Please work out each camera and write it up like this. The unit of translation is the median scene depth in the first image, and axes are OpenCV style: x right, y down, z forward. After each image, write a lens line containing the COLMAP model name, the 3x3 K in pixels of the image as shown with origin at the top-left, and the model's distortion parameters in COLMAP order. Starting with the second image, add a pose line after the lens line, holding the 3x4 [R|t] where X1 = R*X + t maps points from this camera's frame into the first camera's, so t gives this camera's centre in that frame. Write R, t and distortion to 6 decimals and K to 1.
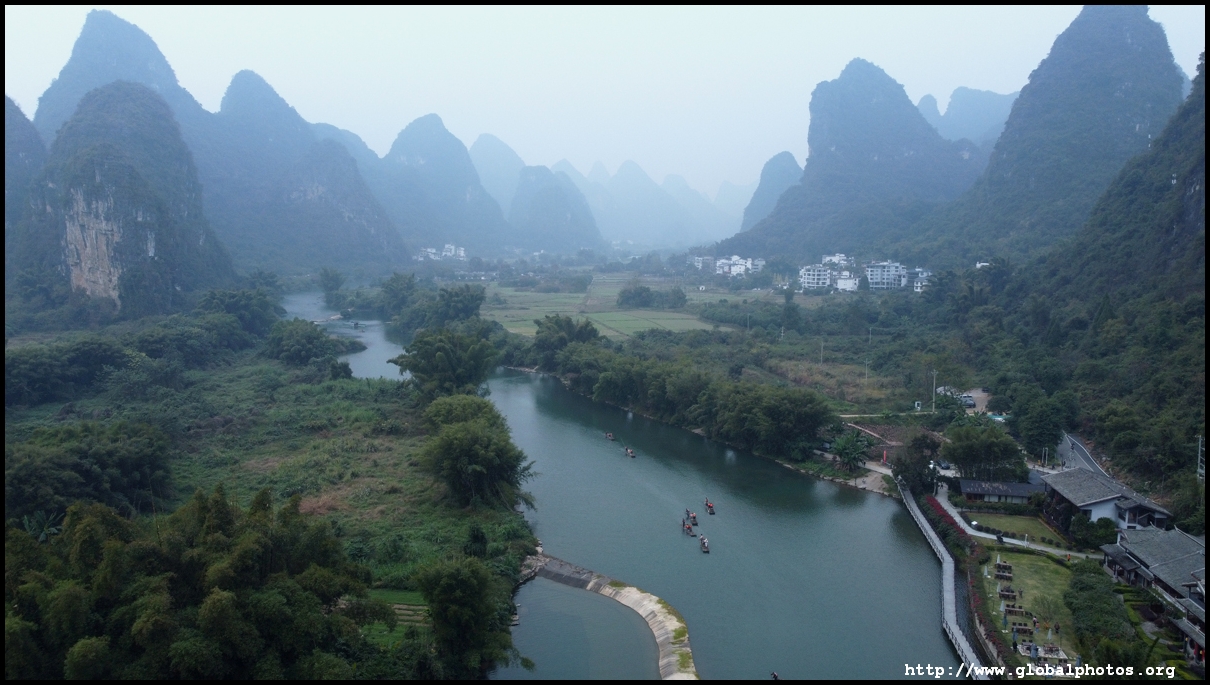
lens RADIAL K [[835.6, 0, 605.7], [0, 835.6, 341.4], [0, 0, 1]] dist [0.001814, -0.000970]
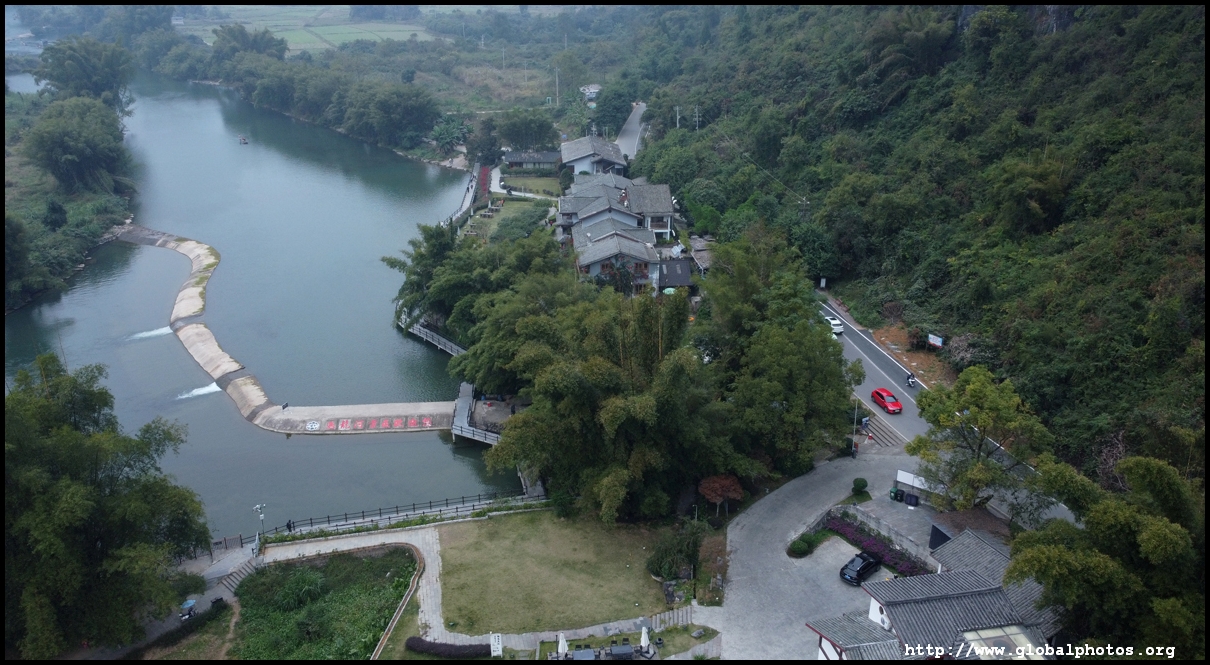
lens RADIAL K [[861.6, 0, 604.5], [0, 861.6, 333.5], [0, 0, 1]] dist [0.004633, 0.005880]
pose [[0.983463, -0.077497, 0.163690, 0.275965], [0.025673, 0.954352, 0.297580, 0.038202], [-0.179279, -0.288457, 0.940559, -0.242629]]
